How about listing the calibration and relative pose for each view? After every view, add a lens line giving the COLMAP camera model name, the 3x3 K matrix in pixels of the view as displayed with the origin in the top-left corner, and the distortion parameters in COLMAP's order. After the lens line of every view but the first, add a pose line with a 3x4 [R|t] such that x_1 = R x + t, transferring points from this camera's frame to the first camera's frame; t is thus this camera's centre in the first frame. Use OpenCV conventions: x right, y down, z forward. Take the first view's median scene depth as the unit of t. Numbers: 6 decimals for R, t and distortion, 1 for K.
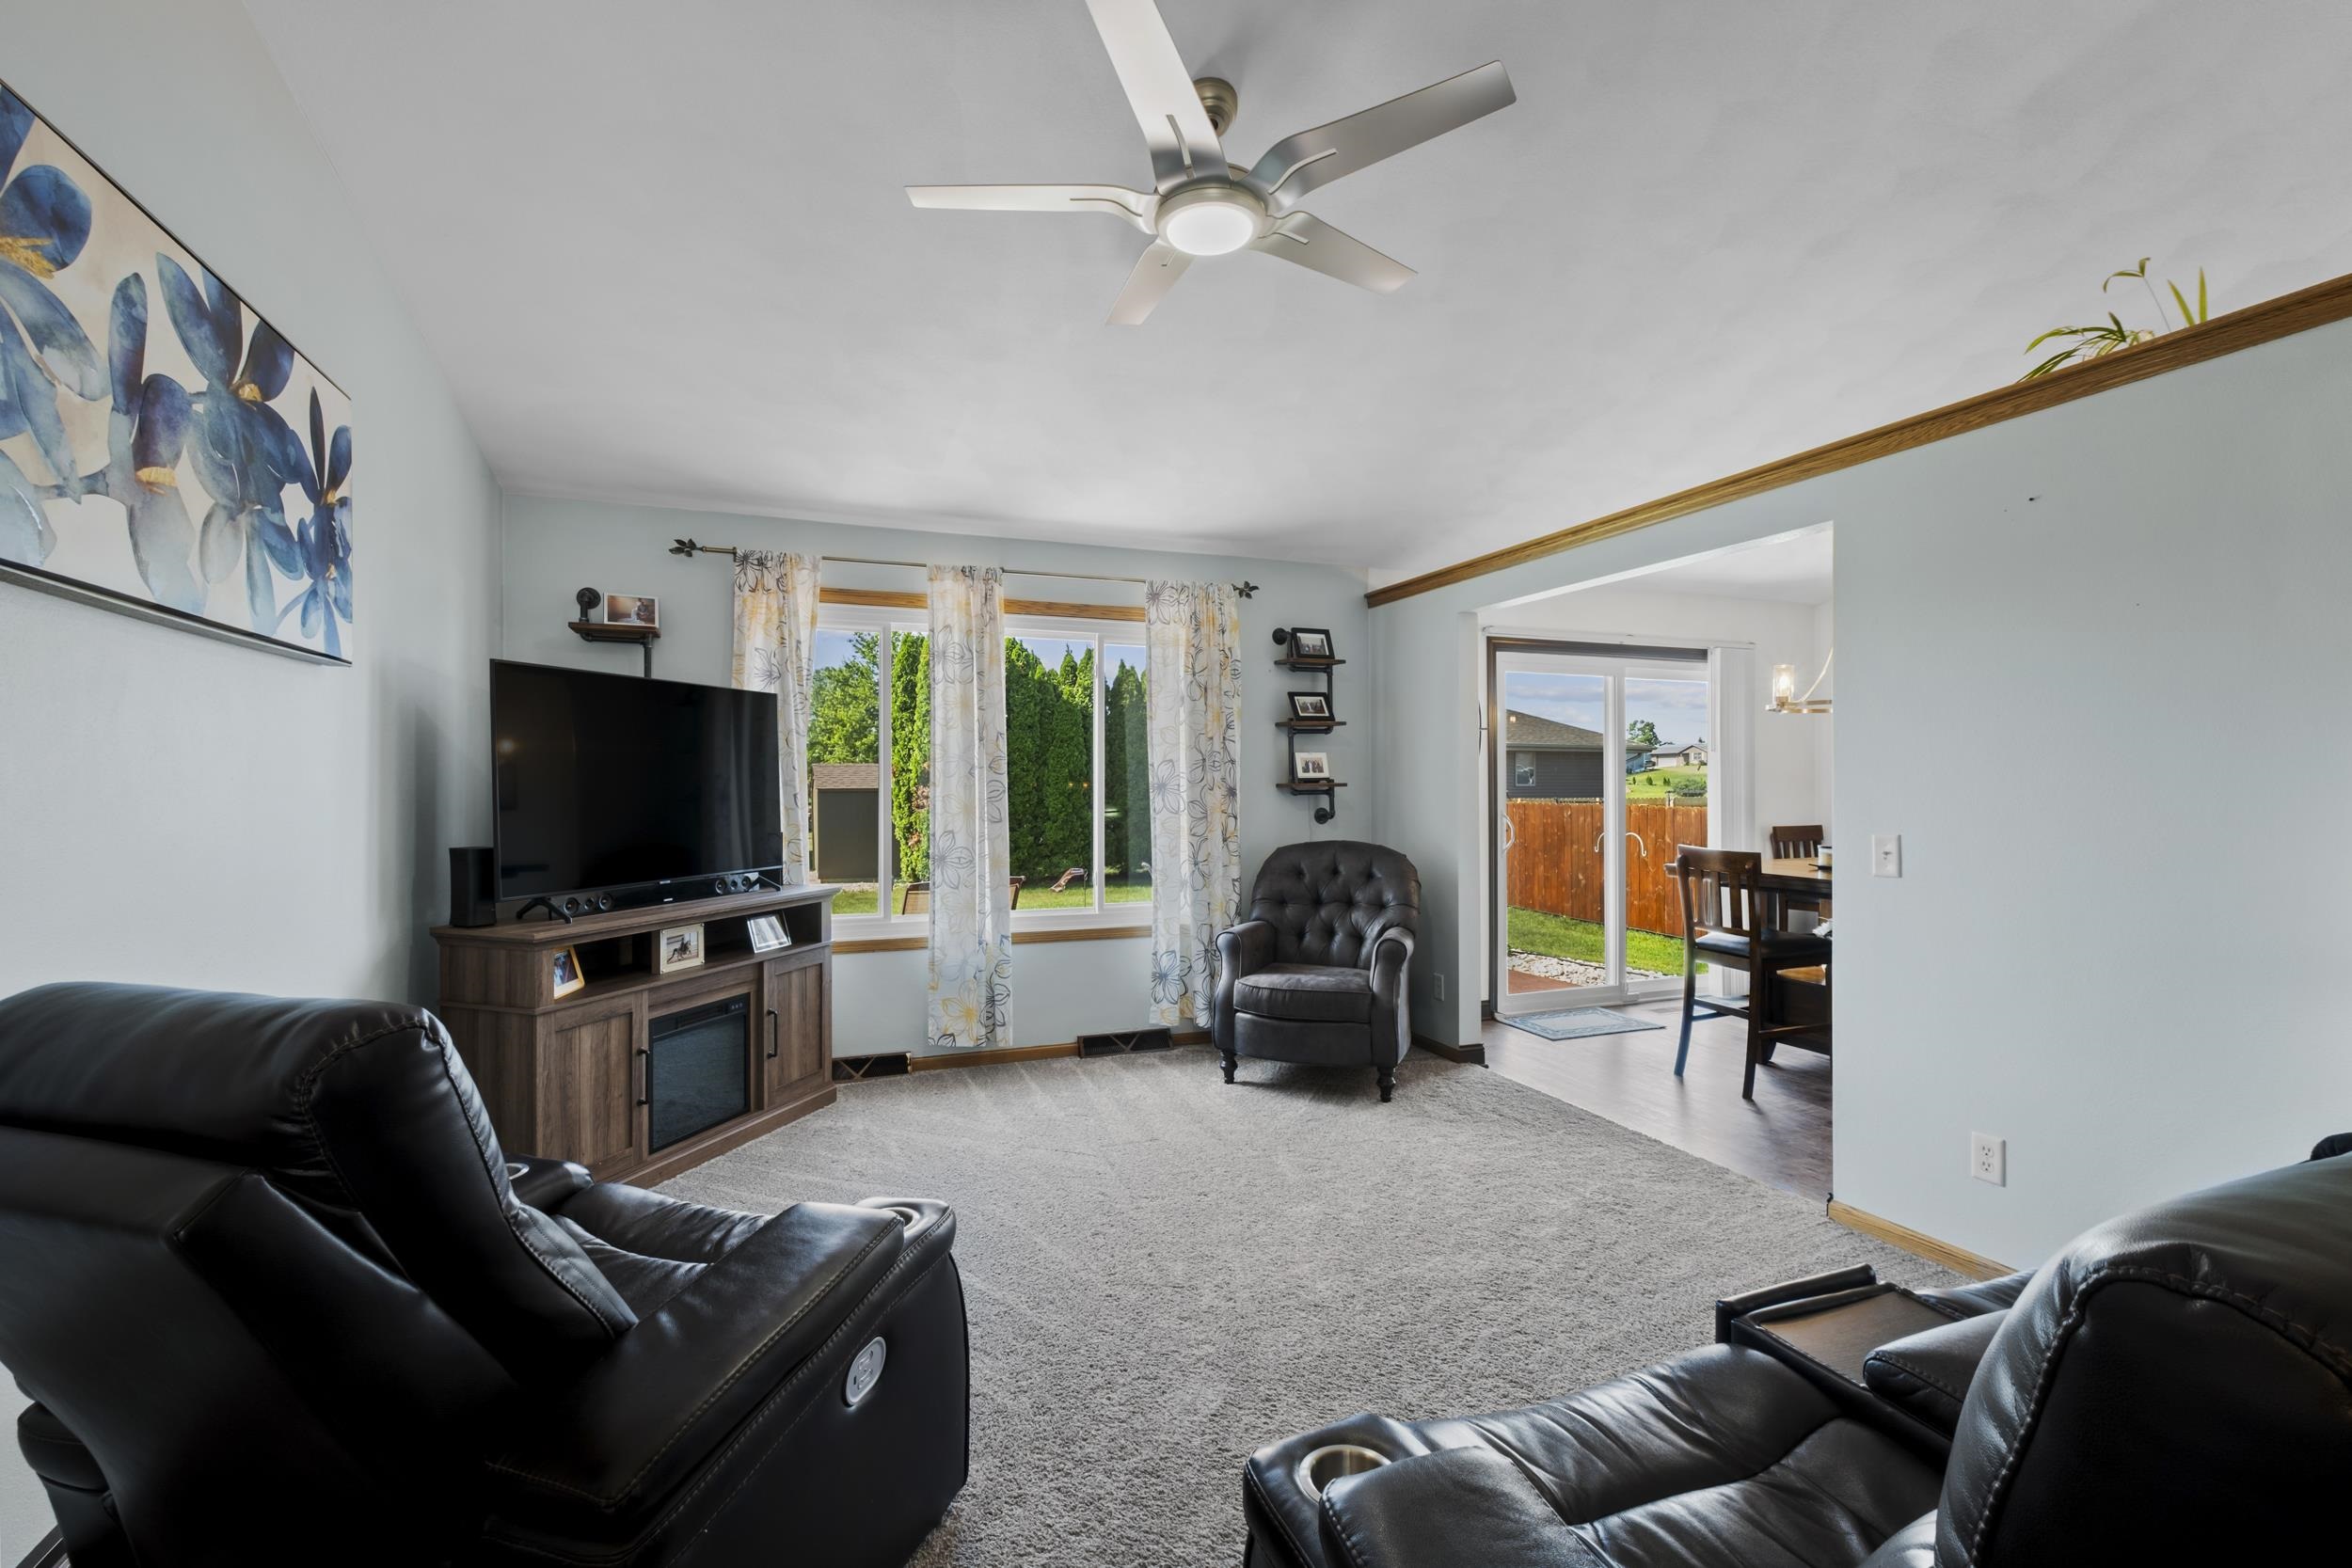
lens RADIAL K [[1030.9, 0, 1179.7], [0, 1030.9, 739.1], [0, 0, 1]] dist [-0.001862, -0.000213]
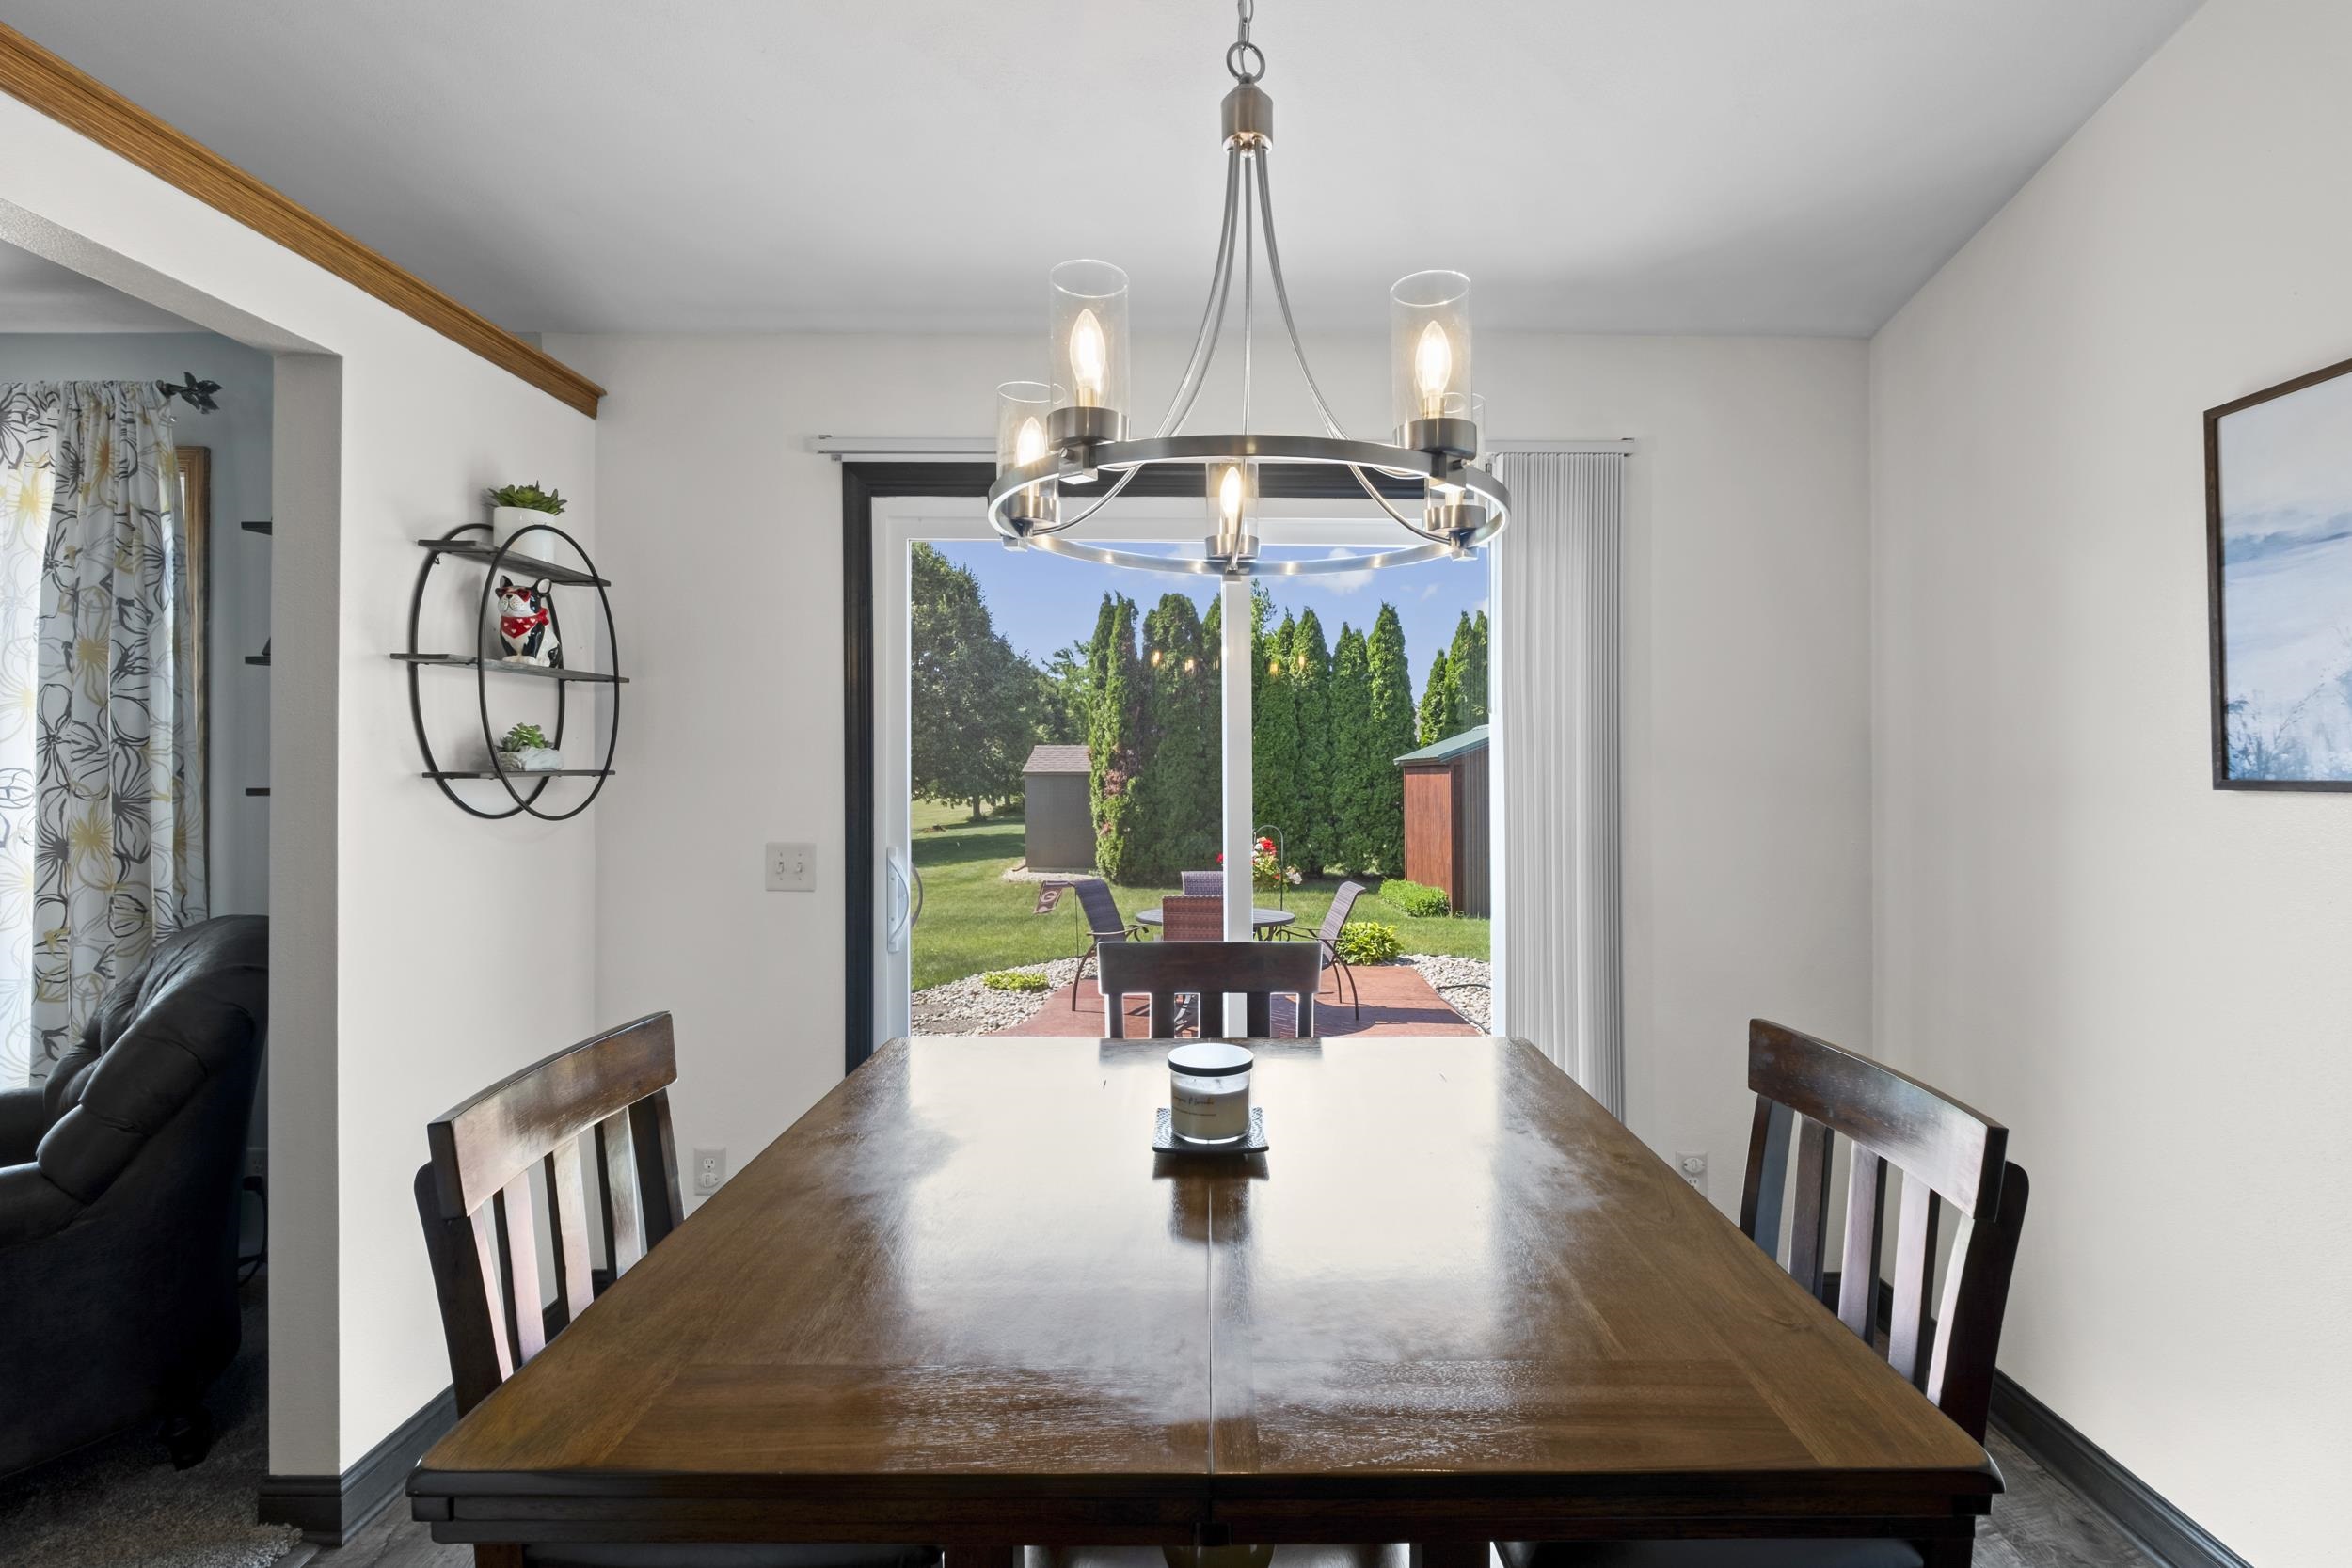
lens RADIAL K [[1044.4, 0, 1219.5], [0, 1044.4, 760.8], [0, 0, 1]] dist [-0.000840, -0.000201]
pose [[0.932597, 0.004894, -0.360885, 0.785753], [0.008961, 0.999286, 0.036708, 0.019607], [0.360807, -0.037468, 0.931888, 0.801553]]
